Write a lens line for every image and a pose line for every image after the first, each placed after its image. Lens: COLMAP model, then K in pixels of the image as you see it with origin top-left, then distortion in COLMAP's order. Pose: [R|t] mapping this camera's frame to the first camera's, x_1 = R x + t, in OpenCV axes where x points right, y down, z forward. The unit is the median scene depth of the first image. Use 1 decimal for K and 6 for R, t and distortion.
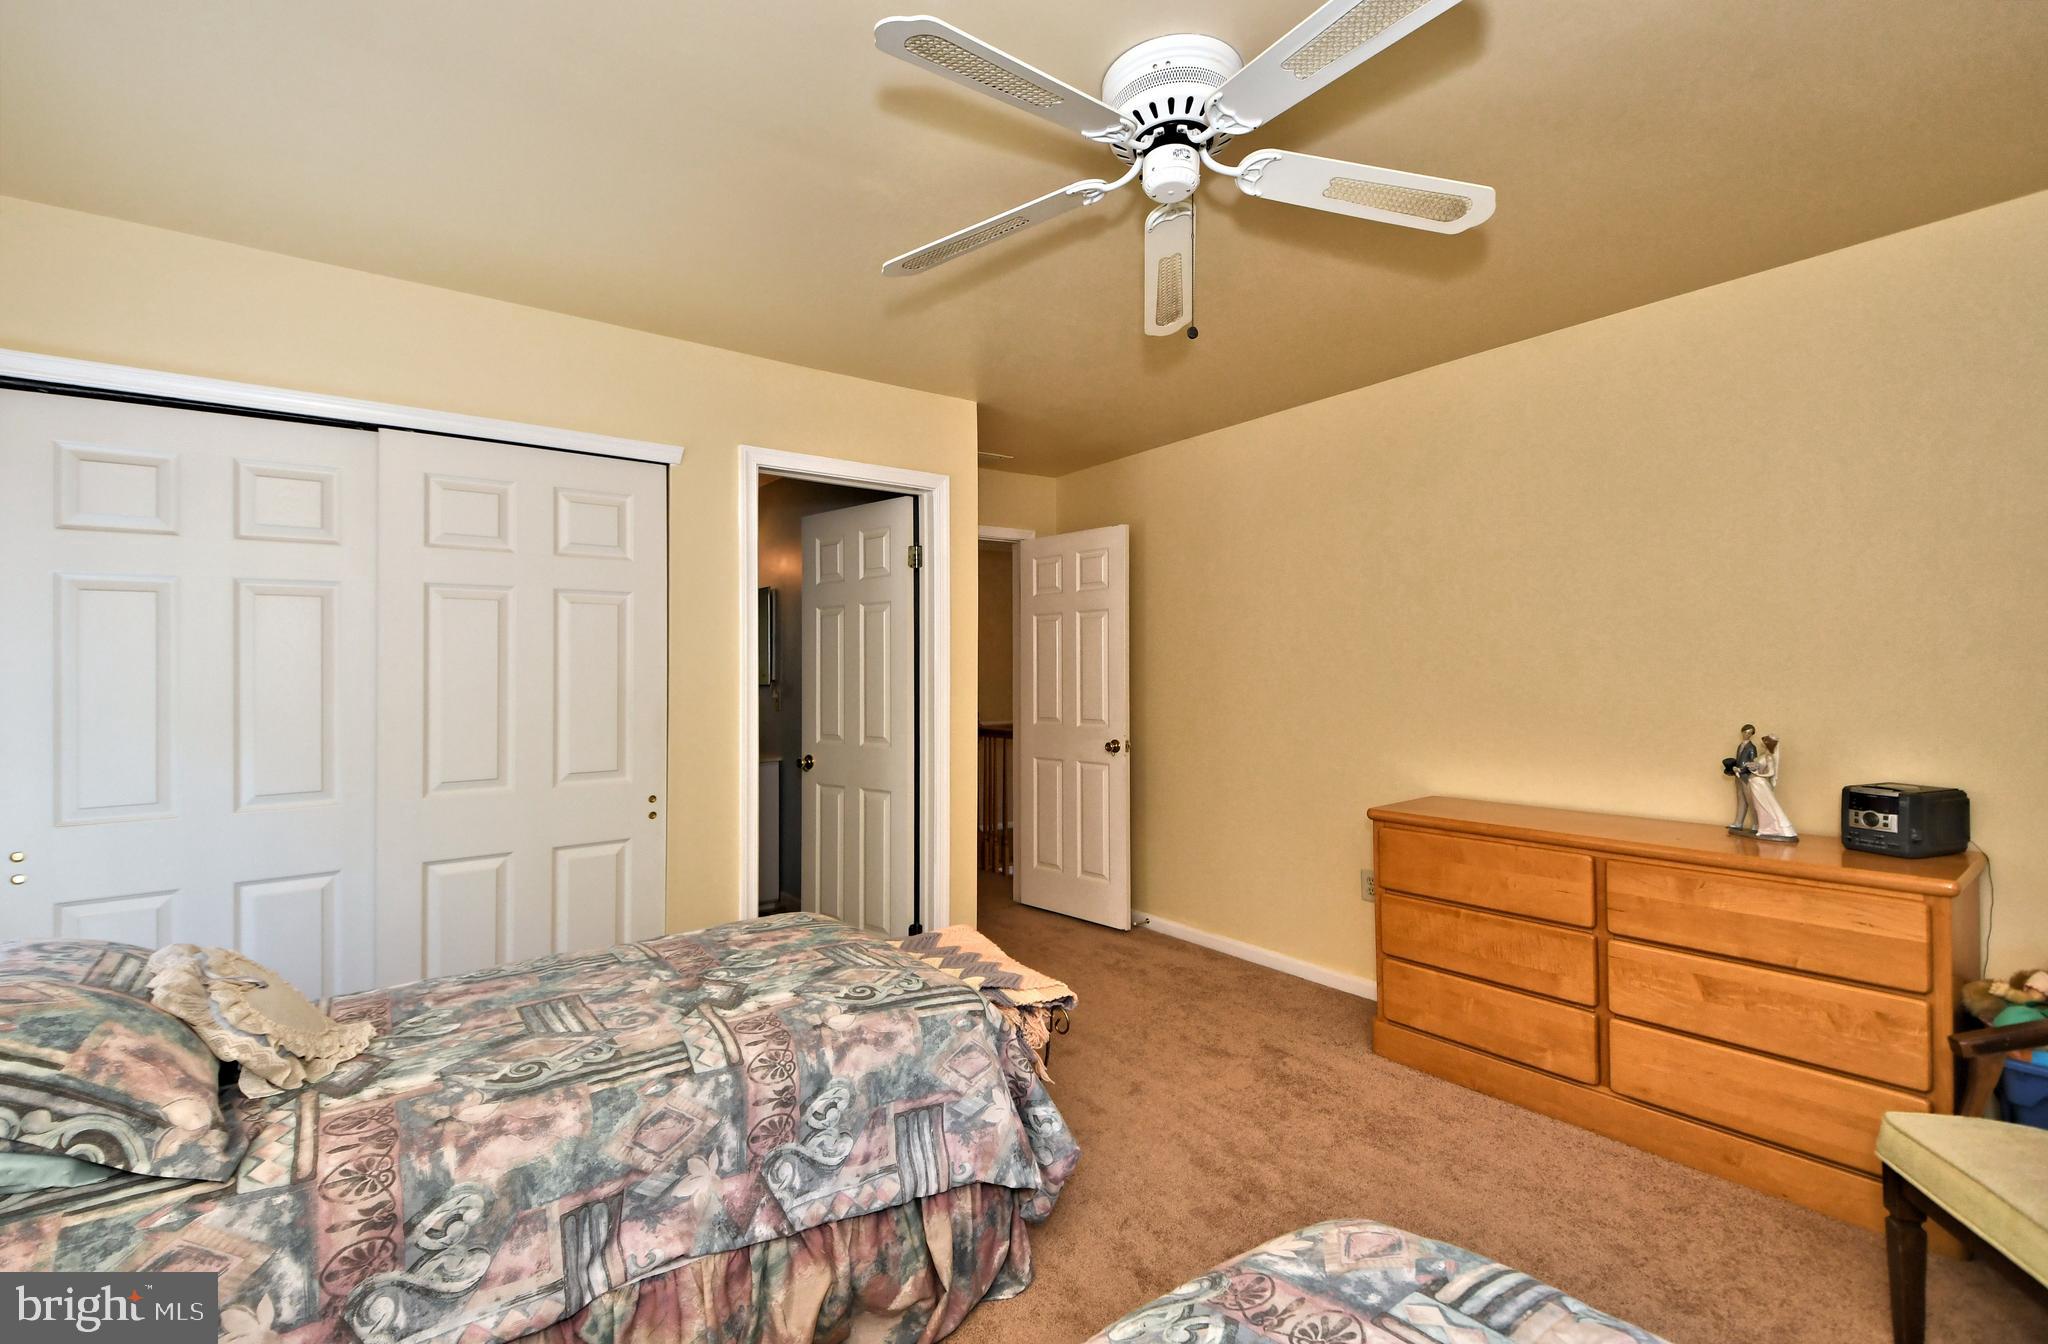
lens RADIAL K [[896.5, 0, 1028.2], [0, 896.5, 663.7], [0, 0, 1]] dist [0.028397, -0.011887]
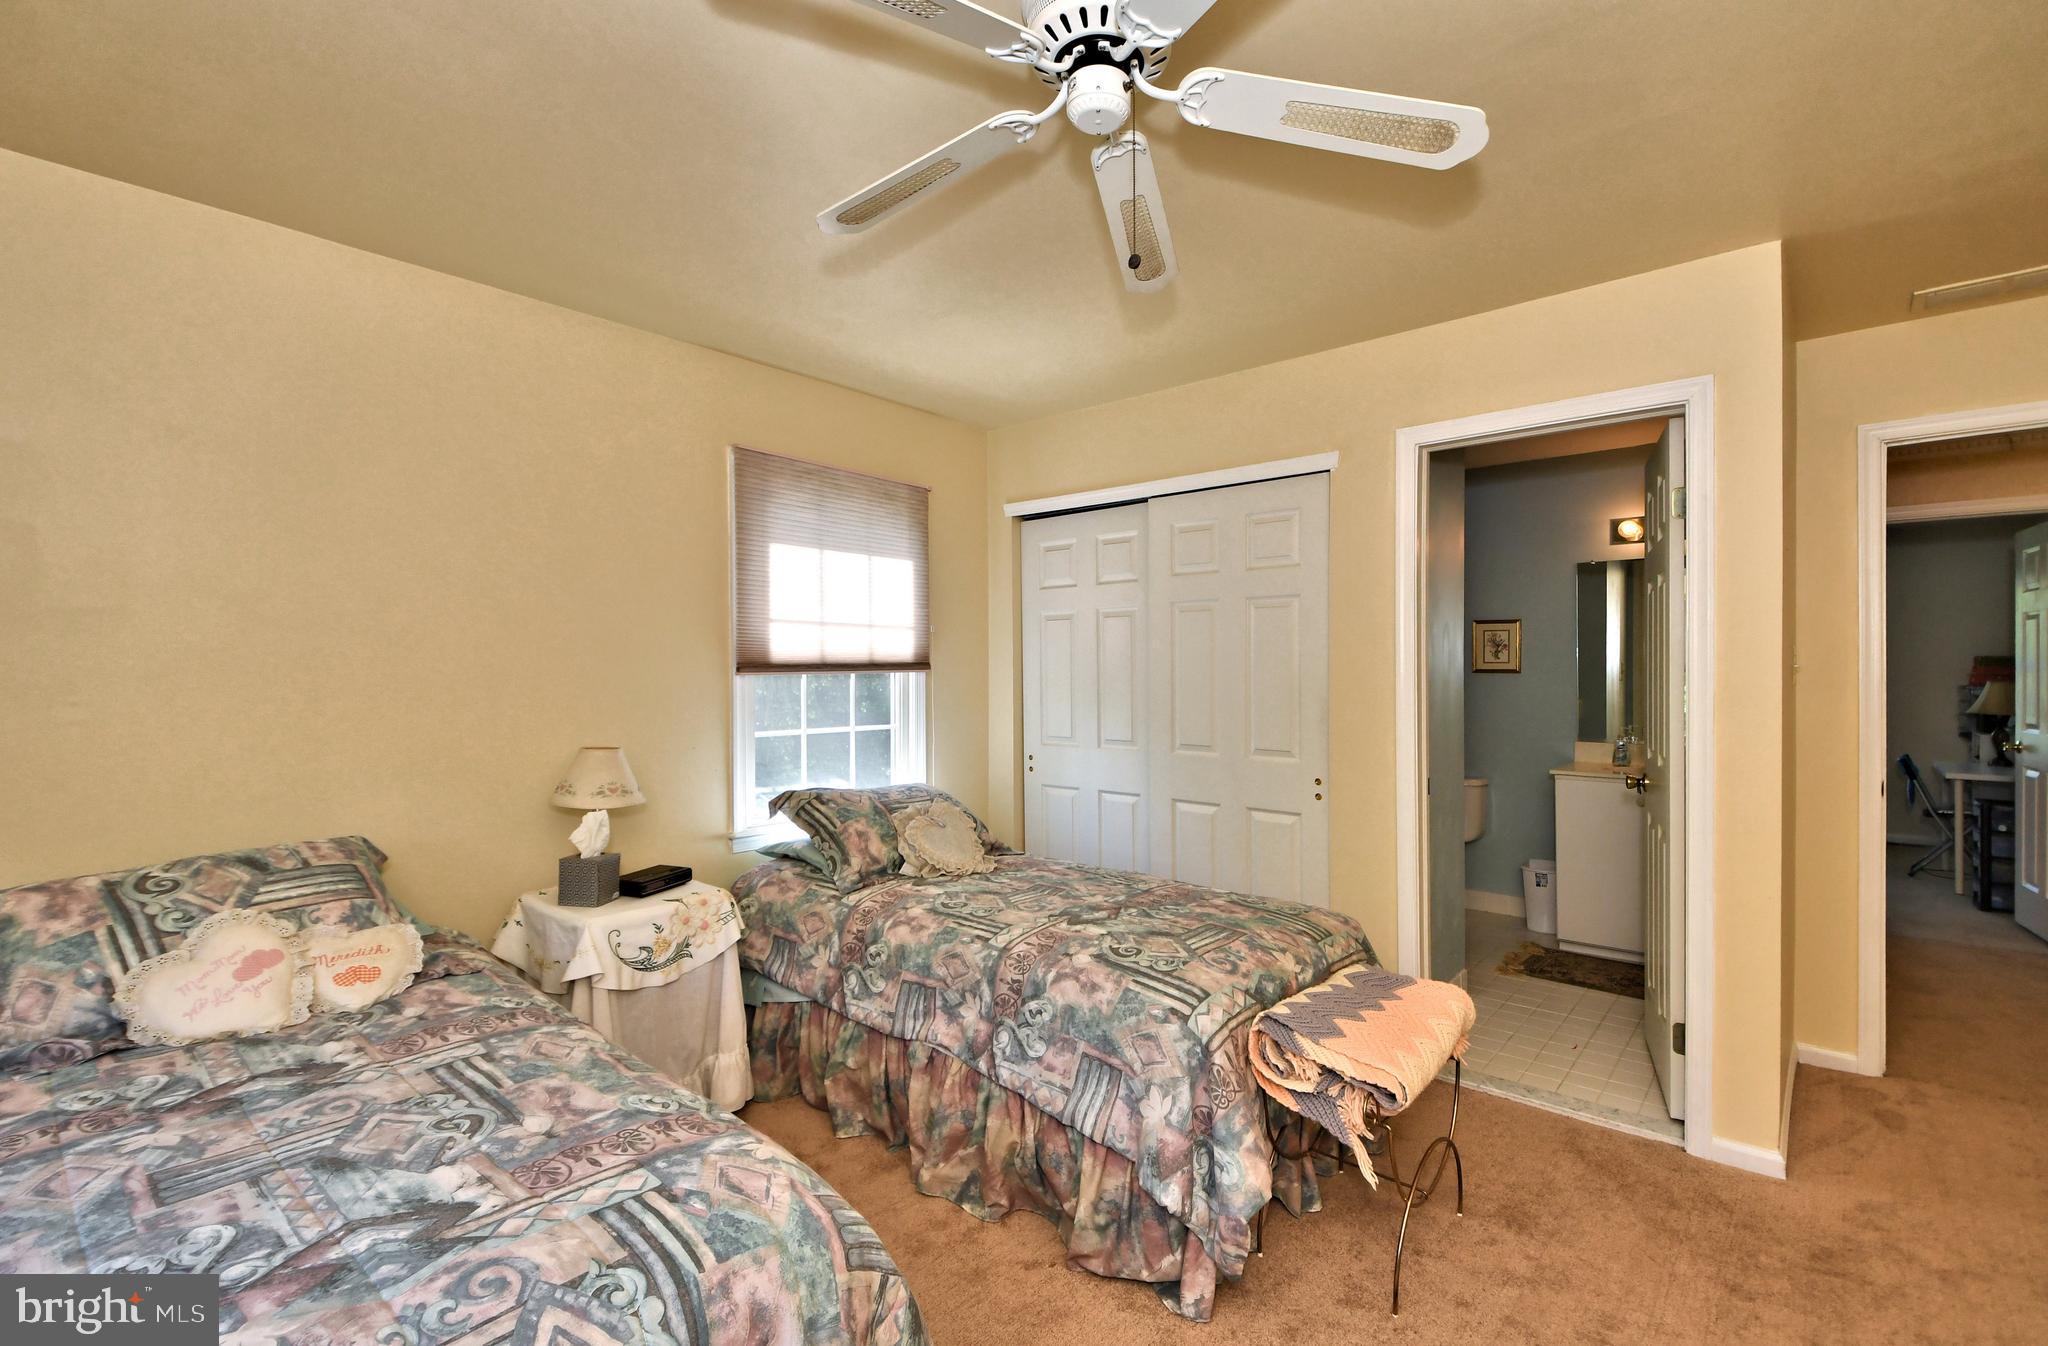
lens RADIAL K [[921.5, 0, 1024.0], [0, 921.5, 673.0], [0, 0, 1]] dist [0.114524, -0.000196]
pose [[0.199449, 0.017440, -0.979753, 1.007118], [0.007987, 0.999779, 0.019423, -0.011407], [0.979876, -0.011699, 0.199266, 0.689148]]
